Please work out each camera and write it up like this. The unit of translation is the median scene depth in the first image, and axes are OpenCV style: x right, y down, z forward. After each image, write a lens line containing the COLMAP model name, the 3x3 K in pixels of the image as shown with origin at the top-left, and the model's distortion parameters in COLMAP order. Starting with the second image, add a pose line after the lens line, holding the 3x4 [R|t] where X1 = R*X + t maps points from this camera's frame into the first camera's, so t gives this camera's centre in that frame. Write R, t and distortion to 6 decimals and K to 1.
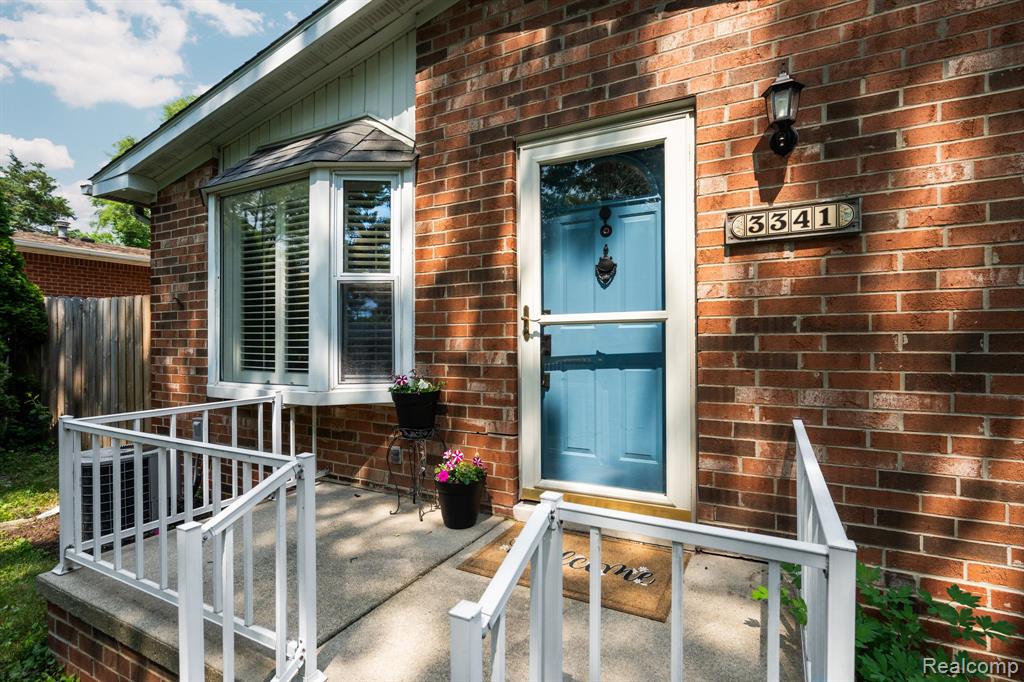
lens RADIAL K [[502.8, 0, 504.7], [0, 502.8, 344.1], [0, 0, 1]] dist [0.003096, 0.001400]
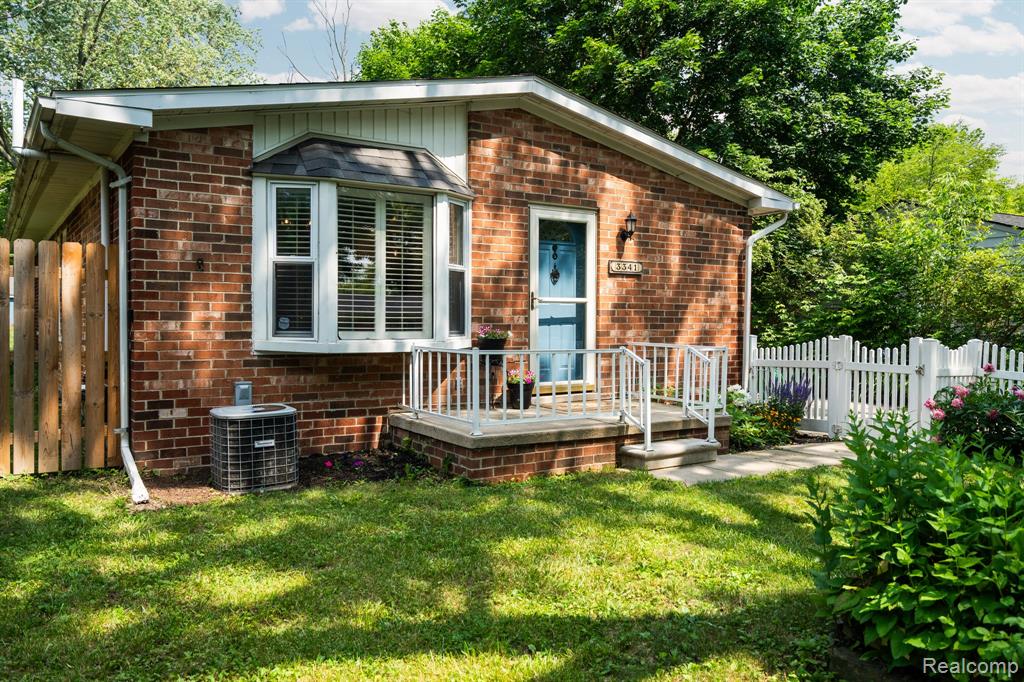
lens RADIAL K [[785.6, 0, 520.8], [0, 785.6, 340.6], [0, 0, 1]] dist [0.019892, -0.008780]
pose [[0.455966, -0.021986, 0.889726, -3.272811], [-0.007498, 0.999564, 0.028543, 0.028577], [-0.889966, -0.019685, 0.455603, -0.387346]]
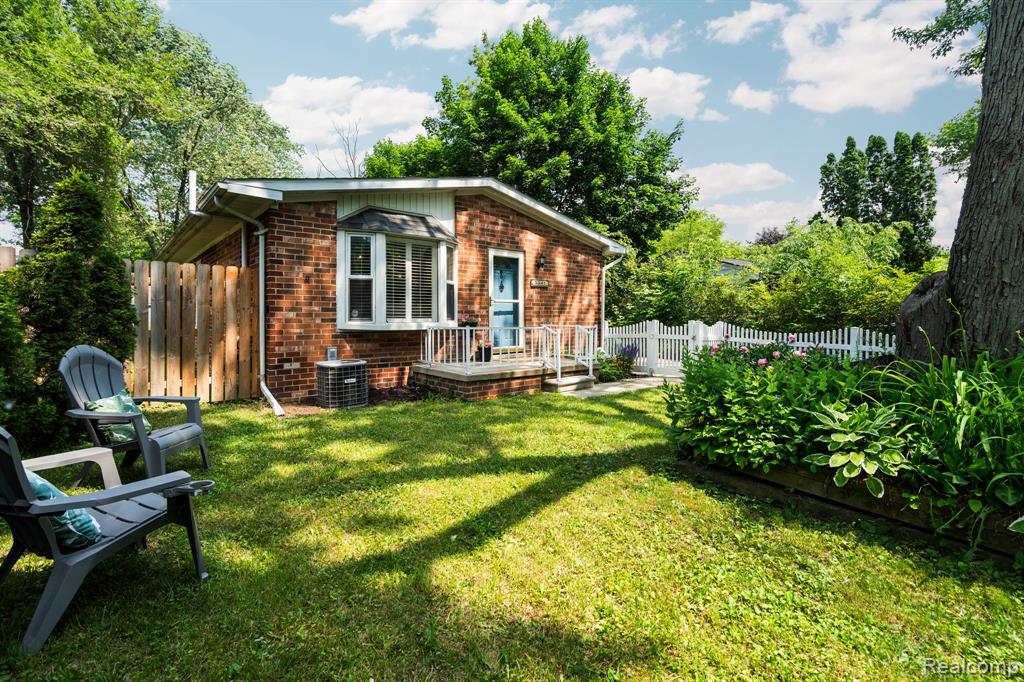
lens RADIAL K [[466.2, 0, 514.2], [0, 466.2, 322.9], [0, 0, 1]] dist [-0.005572, 0.001654]
pose [[0.340389, -0.010317, 0.940228, -3.573454], [-0.000052, 0.999940, 0.010991, 0.083240], [-0.940285, -0.003790, 0.340368, -0.272522]]
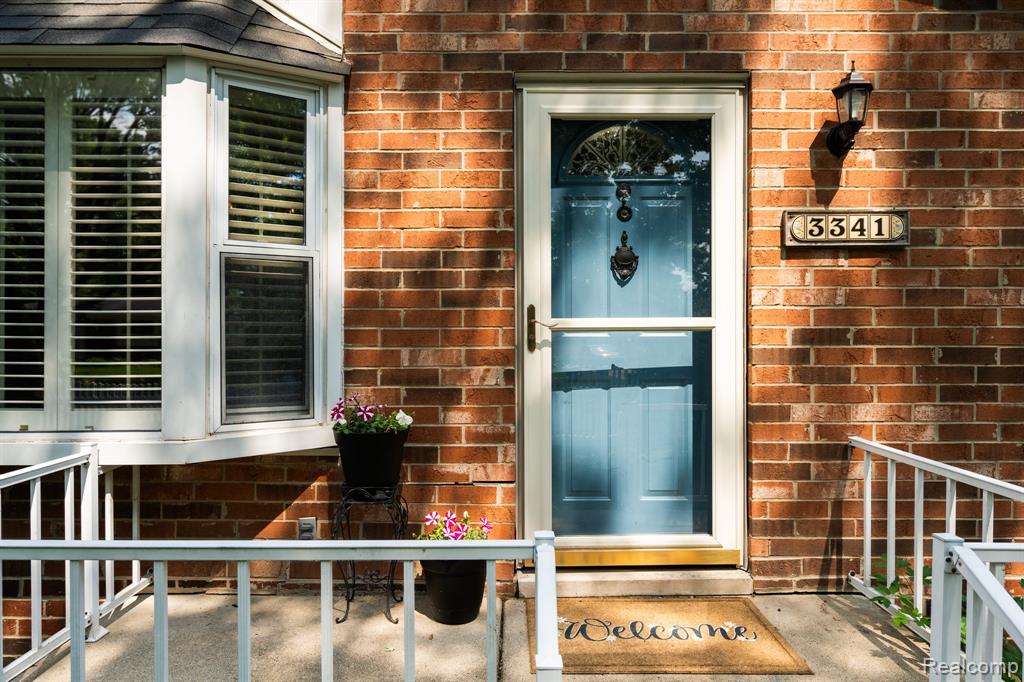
lens RADIAL K [[706.6, 0, 511.5], [0, 706.6, 347.5], [0, 0, 1]] dist [0.009188, 0.002117]
pose [[0.875649, -0.001120, 0.482947, -0.608806], [-0.000608, 0.999994, 0.003422, -0.021902], [-0.482948, -0.003290, 0.875643, 0.132584]]
